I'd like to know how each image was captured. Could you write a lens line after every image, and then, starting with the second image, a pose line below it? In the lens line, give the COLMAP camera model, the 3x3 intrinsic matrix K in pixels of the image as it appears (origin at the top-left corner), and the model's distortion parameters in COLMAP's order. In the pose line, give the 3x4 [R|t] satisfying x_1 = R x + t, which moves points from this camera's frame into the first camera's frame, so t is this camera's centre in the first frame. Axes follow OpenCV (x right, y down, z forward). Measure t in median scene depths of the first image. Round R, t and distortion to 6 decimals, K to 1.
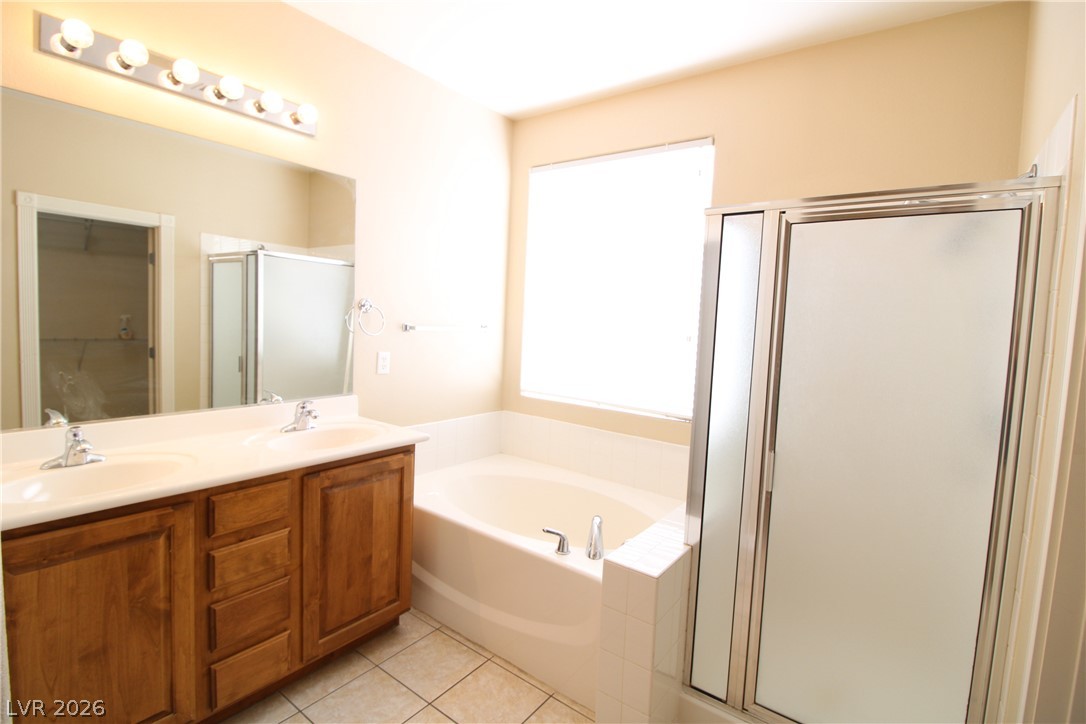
lens RADIAL K [[508.0, 0, 548.2], [0, 508.0, 358.6], [0, 0, 1]] dist [0.000513, -0.012461]
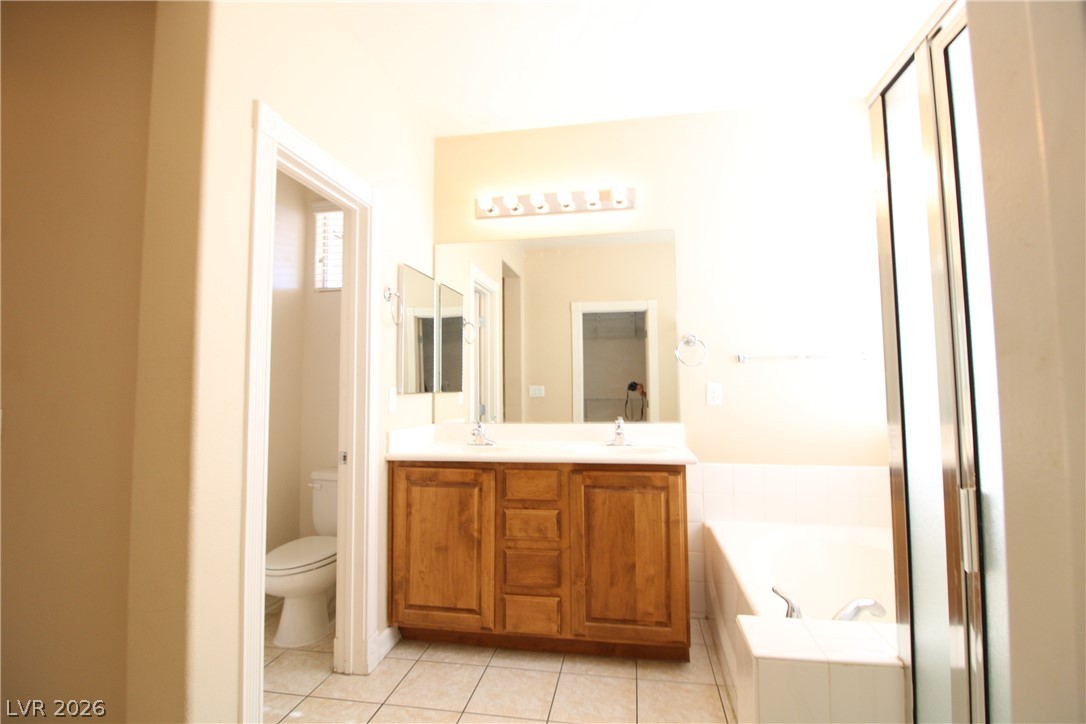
lens RADIAL K [[508.0, 0, 550.7], [0, 508.0, 358.9], [0, 0, 1]] dist [0.000513, -0.012461]
pose [[0.453929, -0.100792, -0.885319, 0.608903], [-0.041340, 0.990129, -0.133921, 0.123789], [0.890078, 0.097390, 0.445282, 0.363221]]
